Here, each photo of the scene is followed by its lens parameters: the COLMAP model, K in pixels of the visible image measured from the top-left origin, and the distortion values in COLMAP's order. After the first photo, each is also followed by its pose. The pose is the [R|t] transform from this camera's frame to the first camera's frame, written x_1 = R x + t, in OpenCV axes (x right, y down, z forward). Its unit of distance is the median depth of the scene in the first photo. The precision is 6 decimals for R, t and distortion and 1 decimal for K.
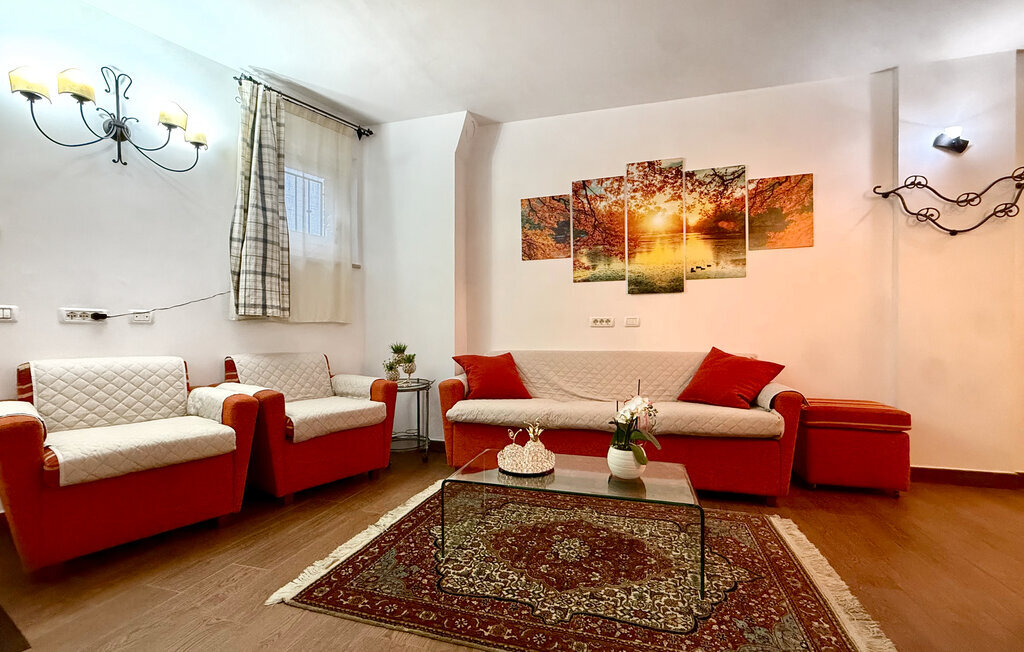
lens RADIAL K [[436.6, 0, 522.3], [0, 436.6, 321.5], [0, 0, 1]] dist [-0.011534, 0.003404]
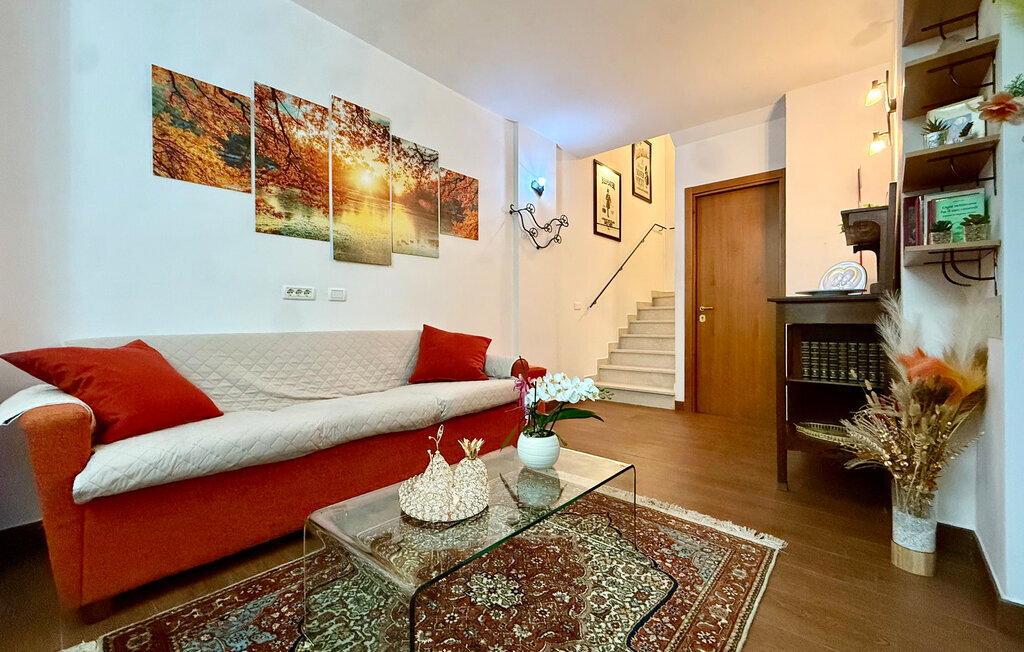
lens RADIAL K [[416.6, 0, 502.8], [0, 416.6, 311.1], [0, 0, 1]] dist [-0.001674, -0.000421]
pose [[0.431009, 0.020968, 0.902104, -0.315541], [-0.027929, 0.999561, -0.009889, 0.030290], [-0.901915, -0.020932, 0.431406, 0.405770]]
